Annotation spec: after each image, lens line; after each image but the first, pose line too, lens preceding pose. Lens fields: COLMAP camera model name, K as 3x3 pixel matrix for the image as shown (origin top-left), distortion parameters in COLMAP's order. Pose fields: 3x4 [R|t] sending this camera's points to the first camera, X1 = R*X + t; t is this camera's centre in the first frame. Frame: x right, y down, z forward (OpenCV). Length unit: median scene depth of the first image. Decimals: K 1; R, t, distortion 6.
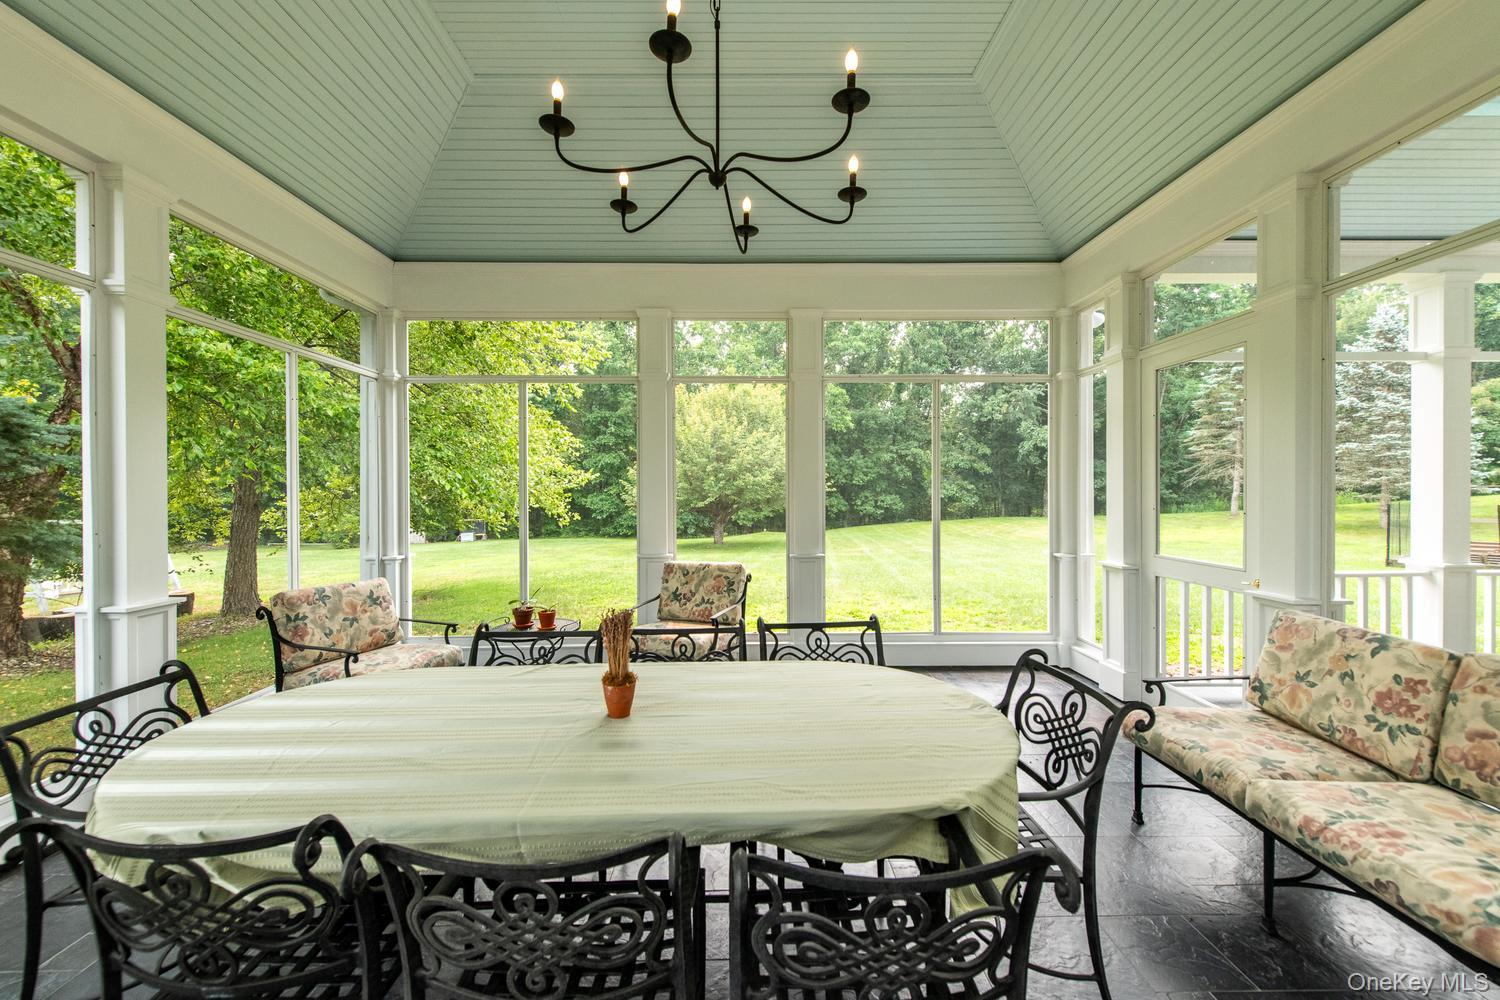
lens RADIAL K [[592.8, 0, 752.2], [0, 592.8, 497.7], [0, 0, 1]] dist [0.019090, -0.000543]
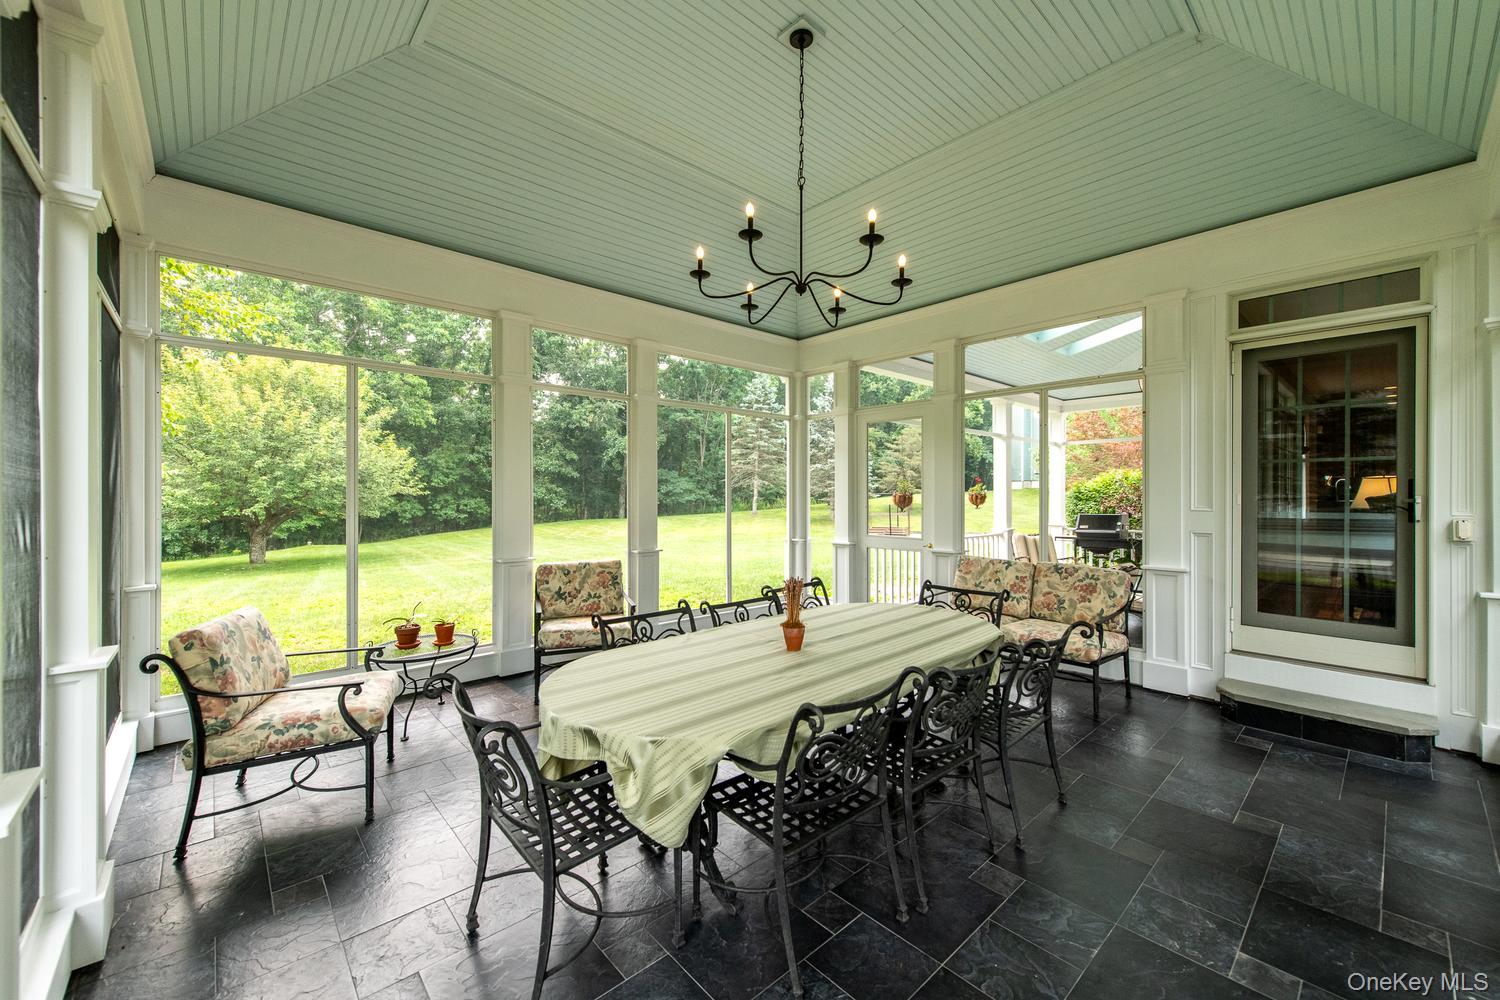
lens RADIAL K [[592.8, 0, 760.2], [0, 592.8, 494.2], [0, 0, 1]] dist [0.019090, -0.000543]
pose [[0.743778, 0.003910, 0.668415, -0.109067], [0.003943, 0.999940, -0.010237, -0.000011], [-0.668415, 0.010250, 0.743718, -0.003460]]
